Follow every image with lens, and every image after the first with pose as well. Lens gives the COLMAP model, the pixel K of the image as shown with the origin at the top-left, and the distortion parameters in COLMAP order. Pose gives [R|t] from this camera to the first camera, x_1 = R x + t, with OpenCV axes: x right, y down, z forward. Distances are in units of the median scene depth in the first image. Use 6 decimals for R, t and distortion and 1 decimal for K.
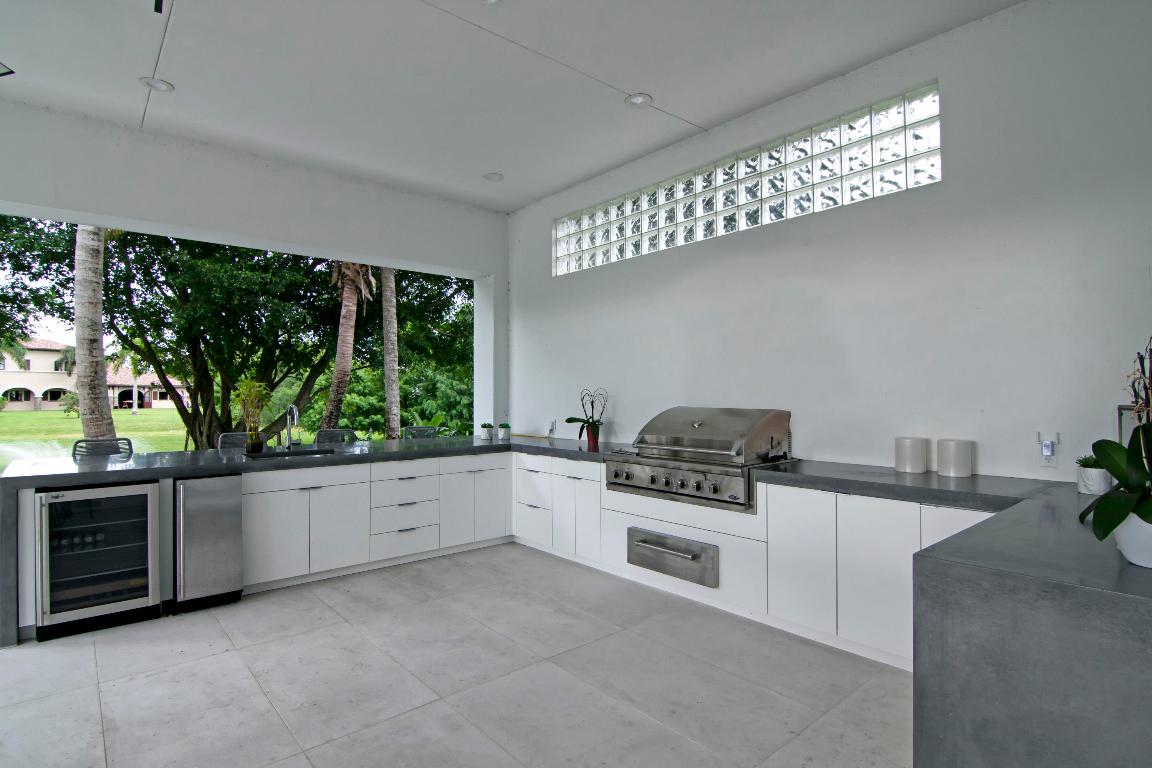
lens RADIAL K [[592.7, 0, 570.9], [0, 592.7, 380.9], [0, 0, 1]] dist [-0.021501, 0.000855]
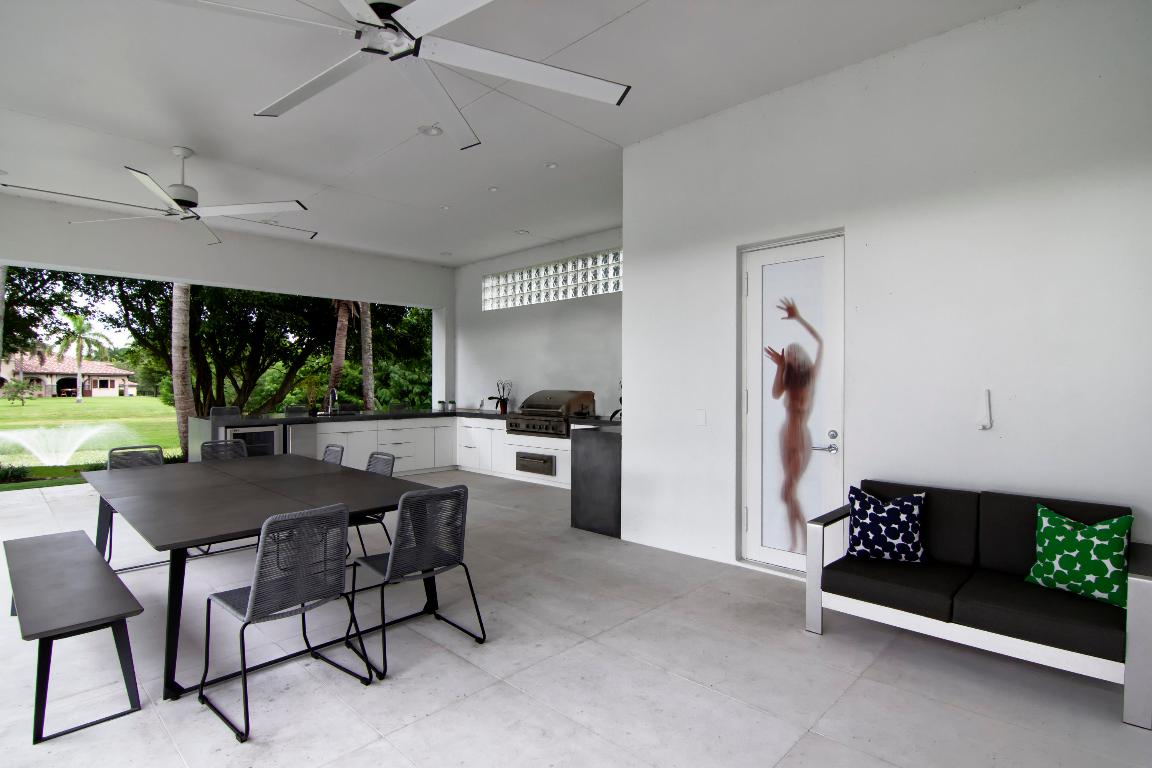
lens RADIAL K [[592.7, 0, 586.0], [0, 592.7, 381.9], [0, 0, 1]] dist [-0.021501, 0.000855]
pose [[0.994247, 0.004342, 0.107026, 0.080272], [-0.006332, 0.999813, 0.018257, -0.012756], [-0.106927, -0.018830, 0.994089, -0.667351]]
